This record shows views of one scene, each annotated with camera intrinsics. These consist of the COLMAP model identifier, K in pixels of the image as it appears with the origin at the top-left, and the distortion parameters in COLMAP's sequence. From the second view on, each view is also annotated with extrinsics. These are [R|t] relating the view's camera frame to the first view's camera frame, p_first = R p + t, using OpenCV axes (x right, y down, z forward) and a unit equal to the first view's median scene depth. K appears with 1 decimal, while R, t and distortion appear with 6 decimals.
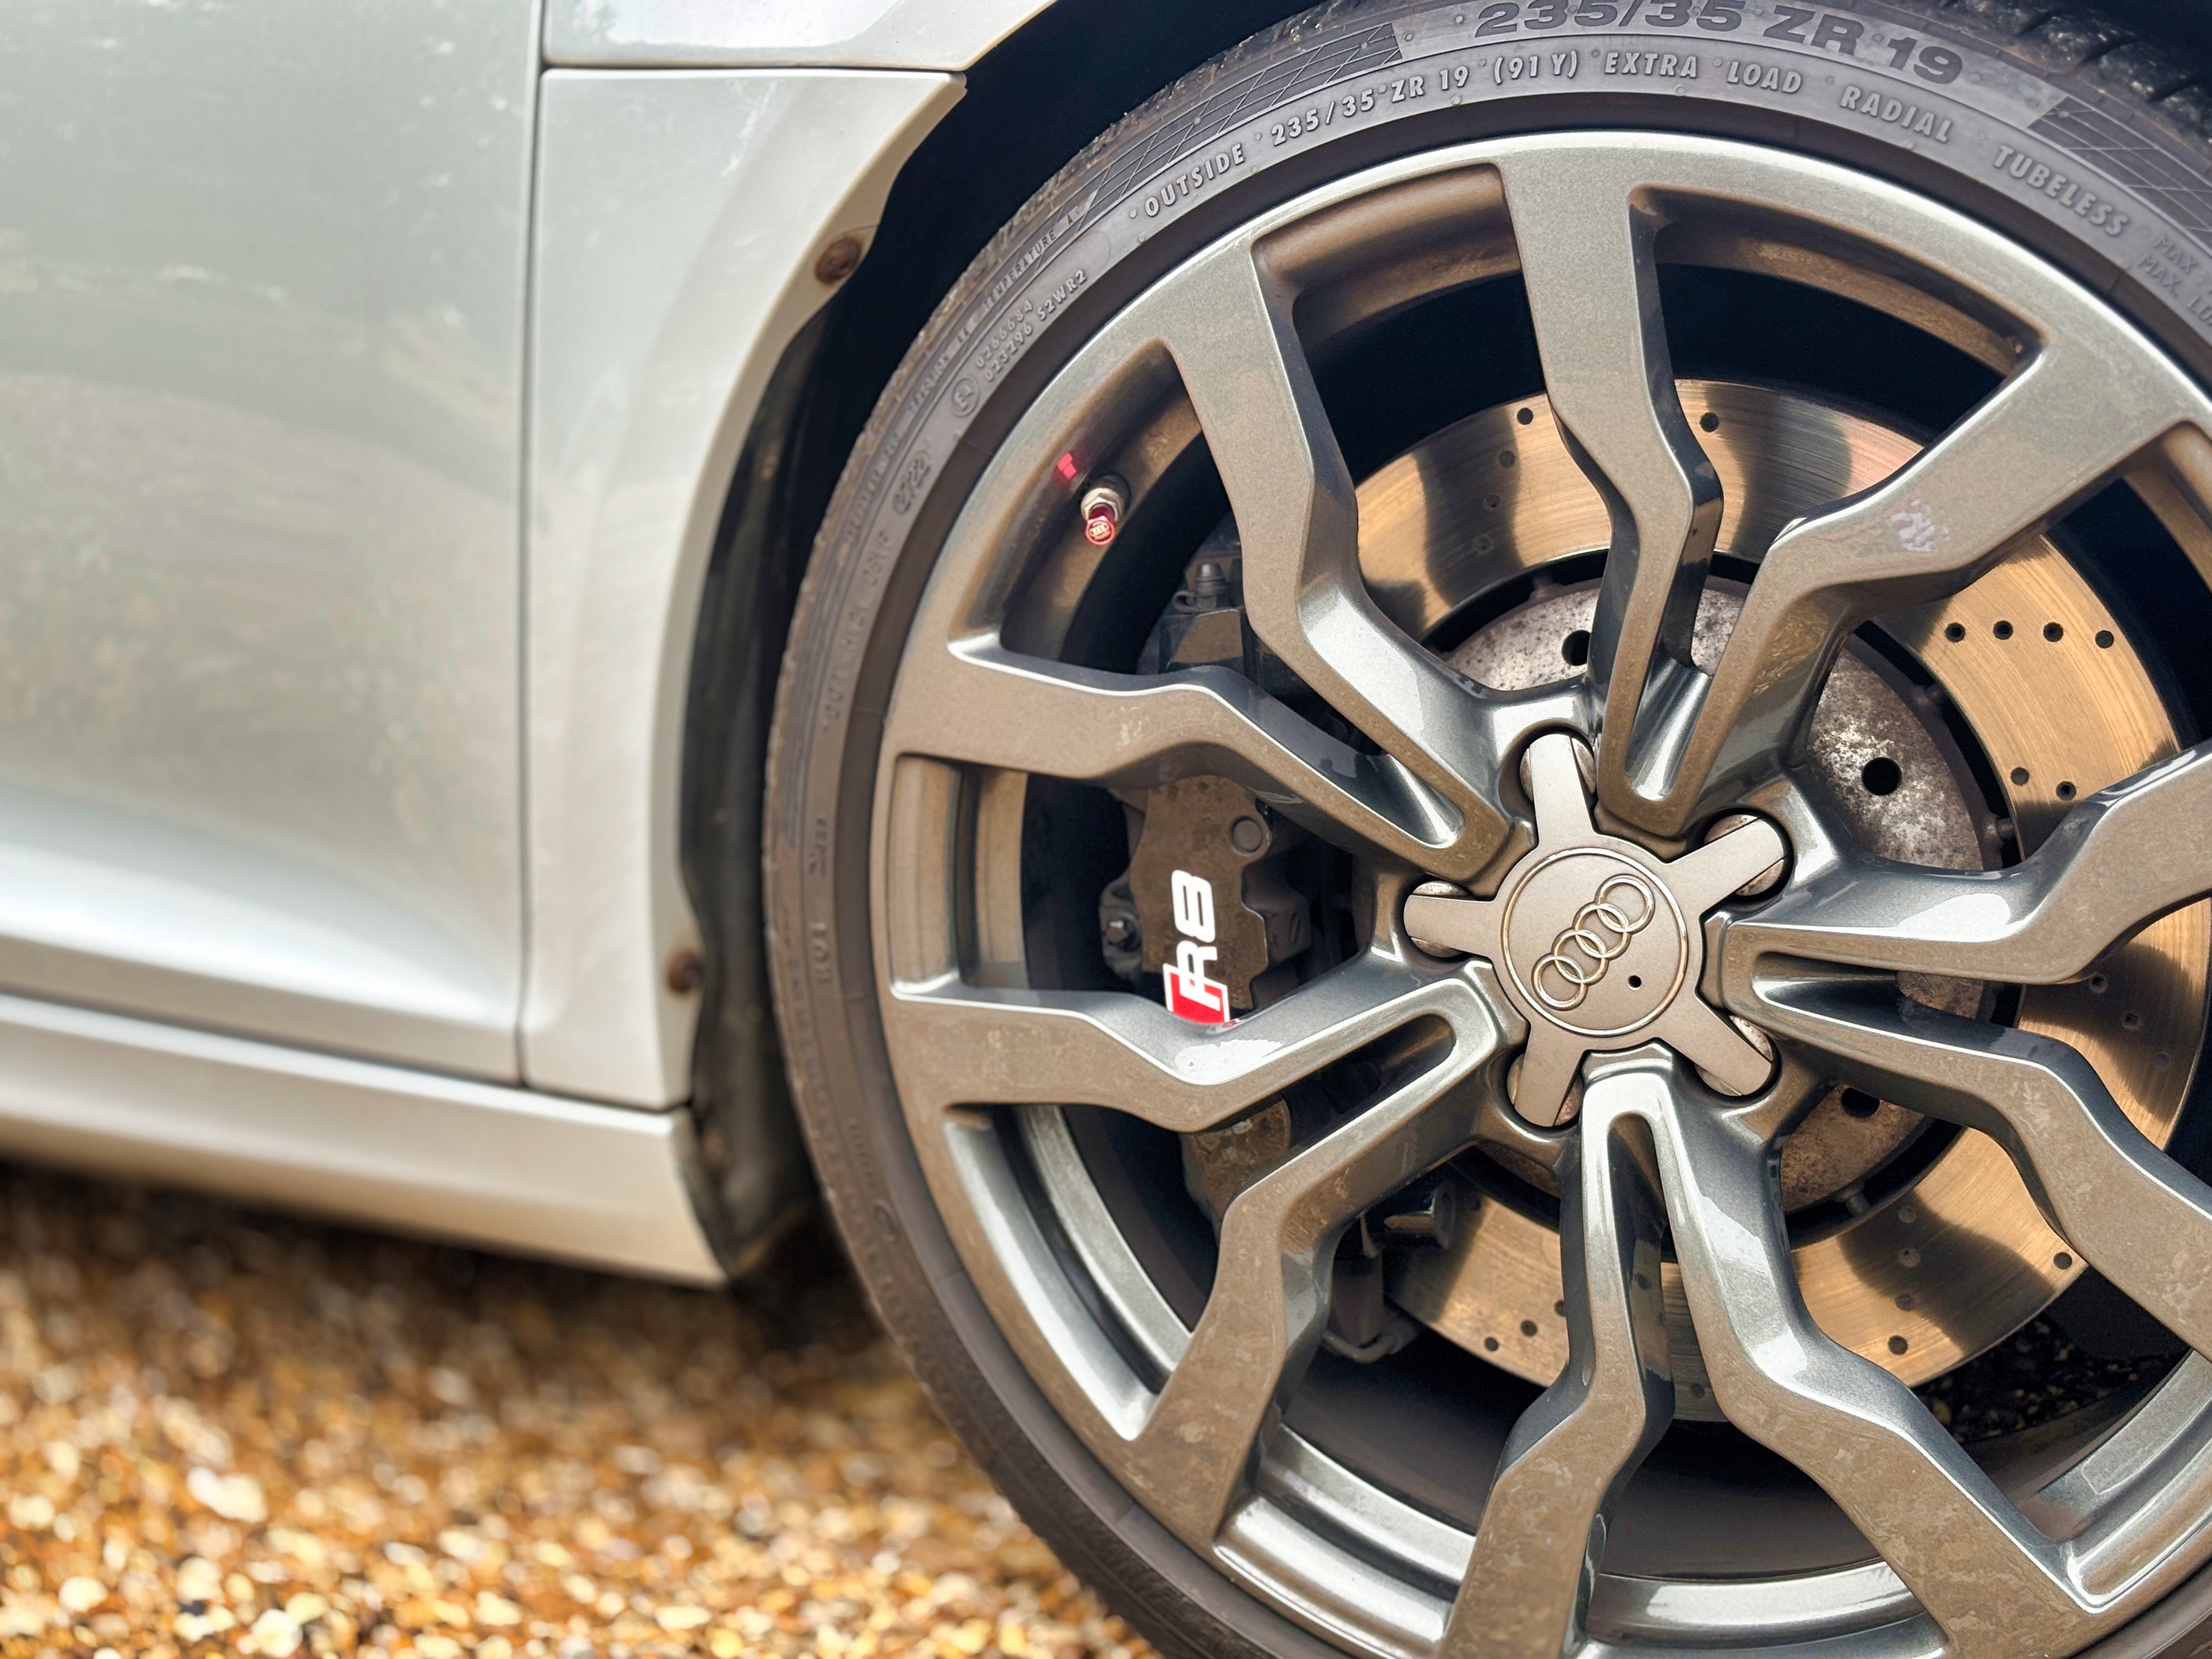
lens RADIAL K [[3290.9, 0, 1104.8], [0, 3290.9, 811.1], [0, 0, 1]] dist [0.262571, -1.127682]
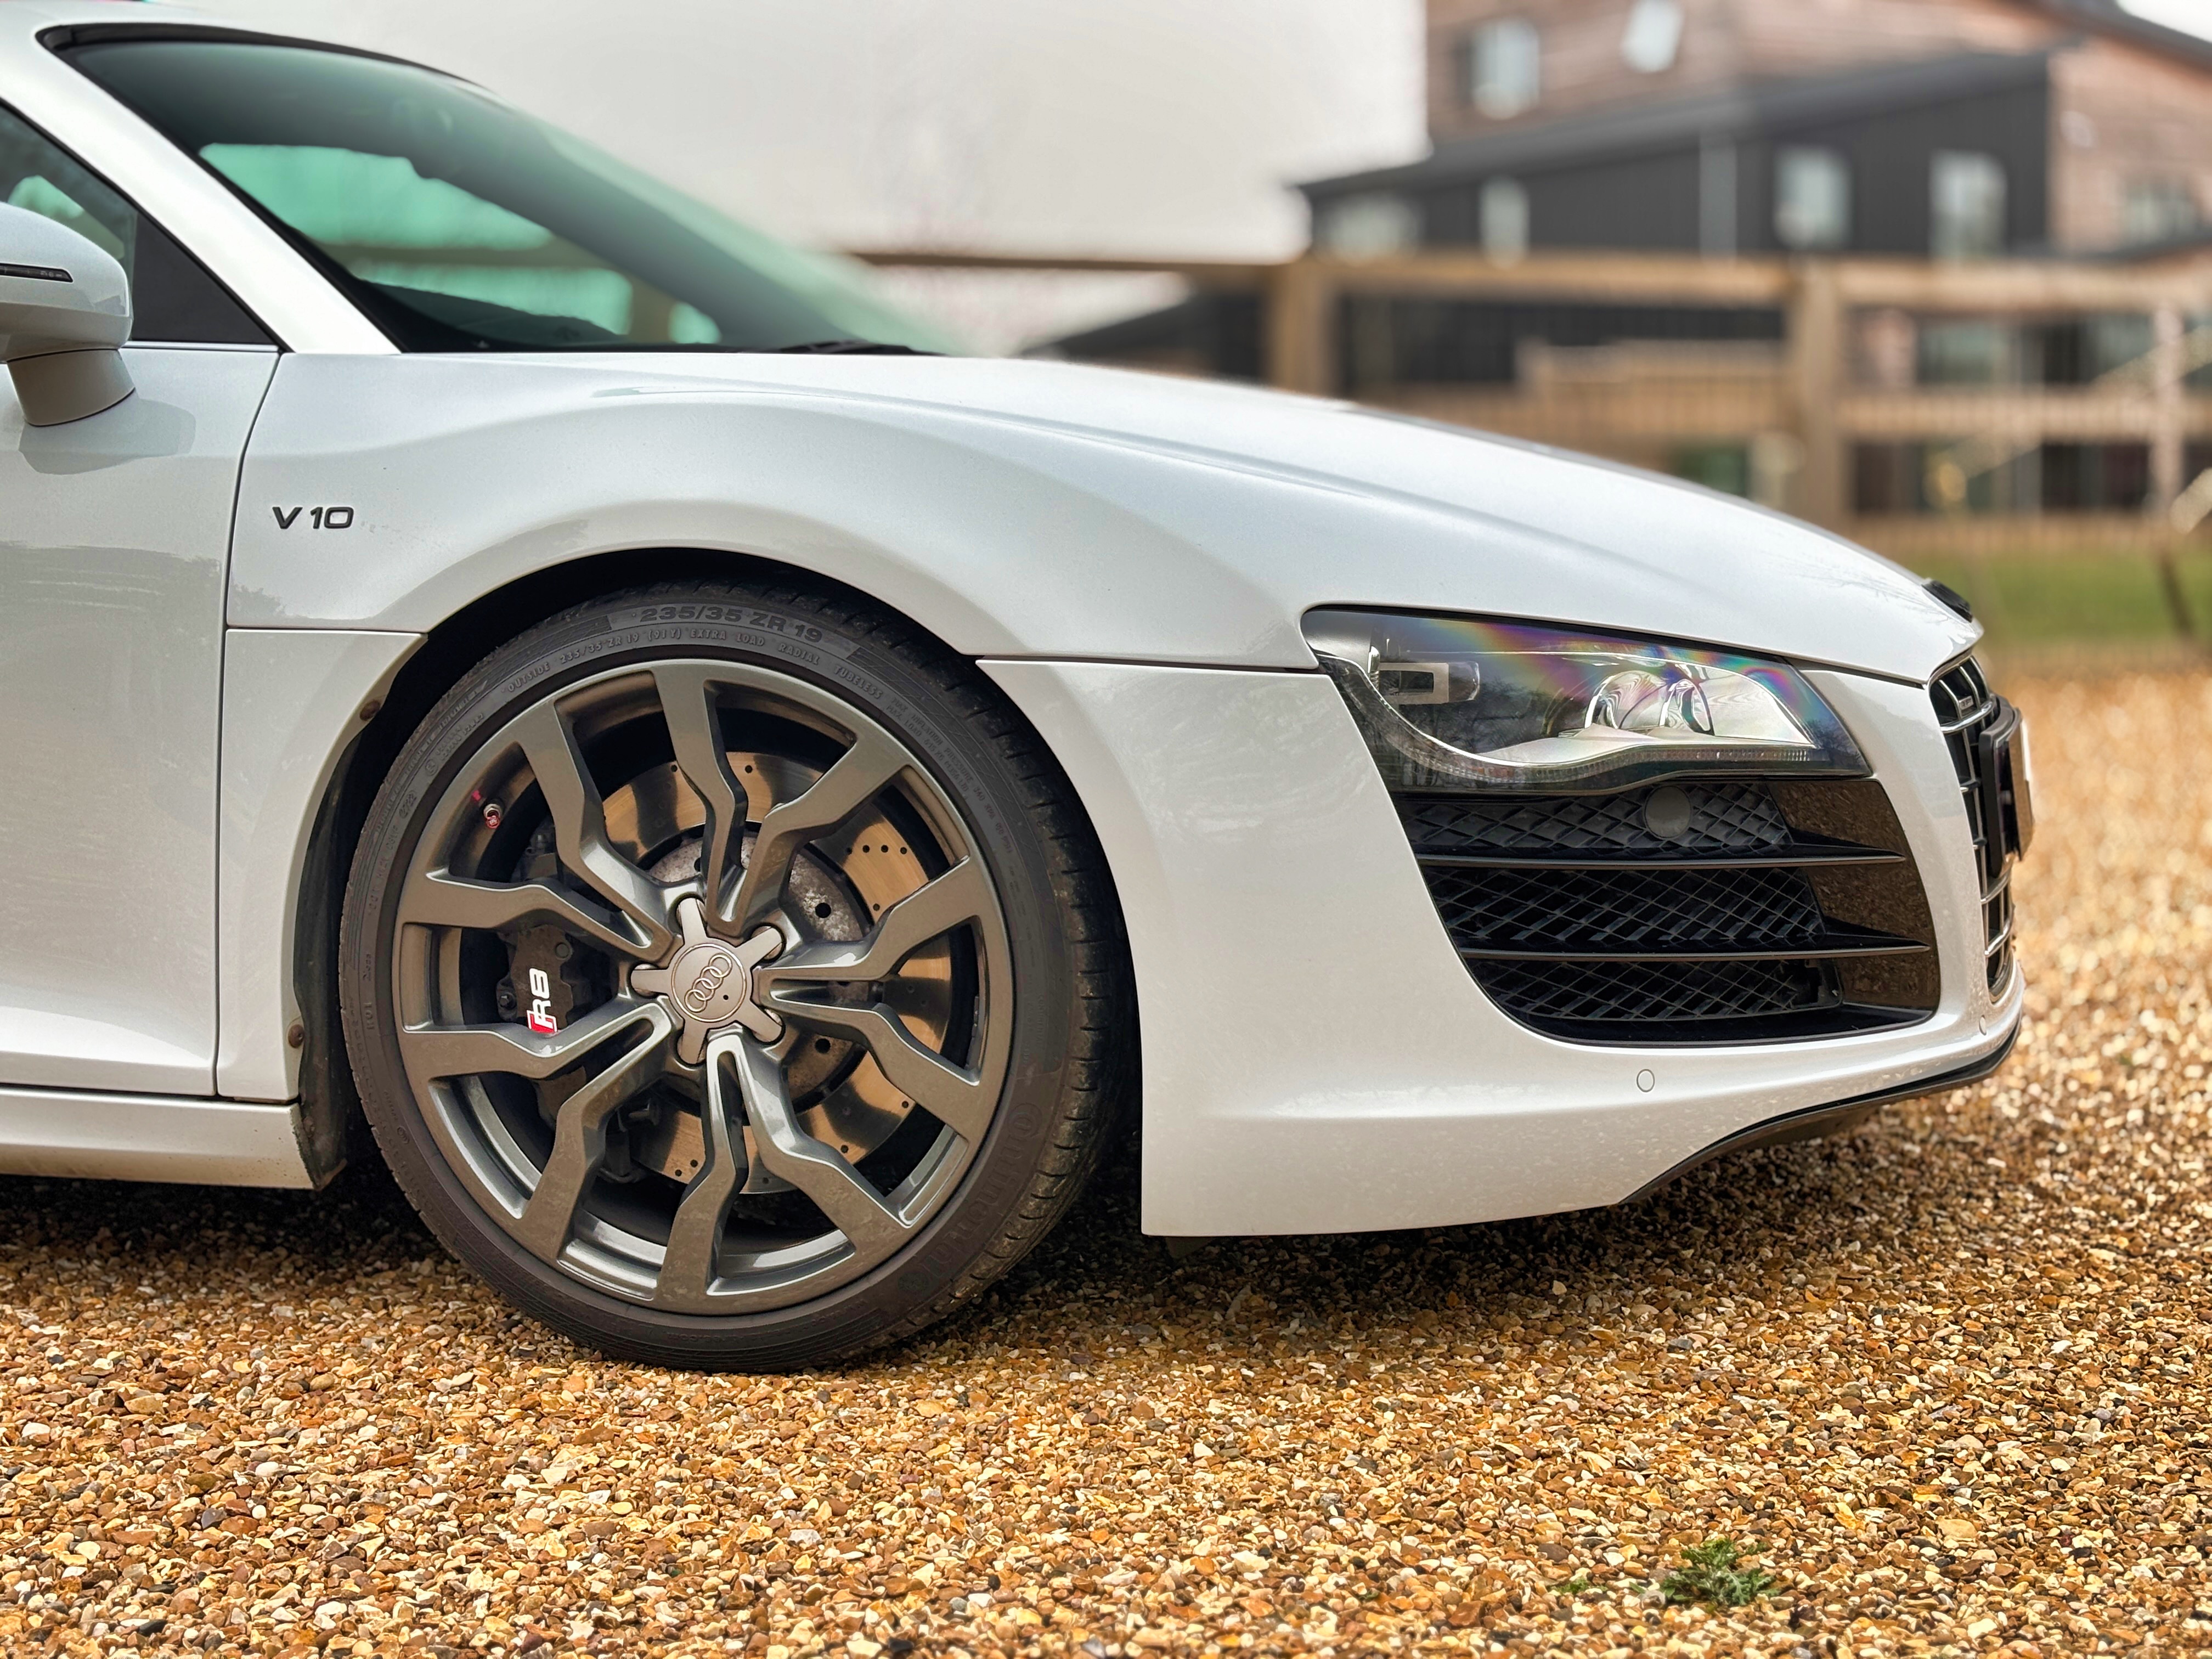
lens RADIAL K [[3290.9, 0, 1104.8], [0, 3290.9, 811.1], [0, 0, 1]] dist [0.262571, -1.127682]
pose [[0.978658, -0.033075, 0.202817, -0.053739], [0.053802, 0.993775, -0.097551, 0.161422], [-0.198328, 0.106381, 0.974346, -1.388541]]
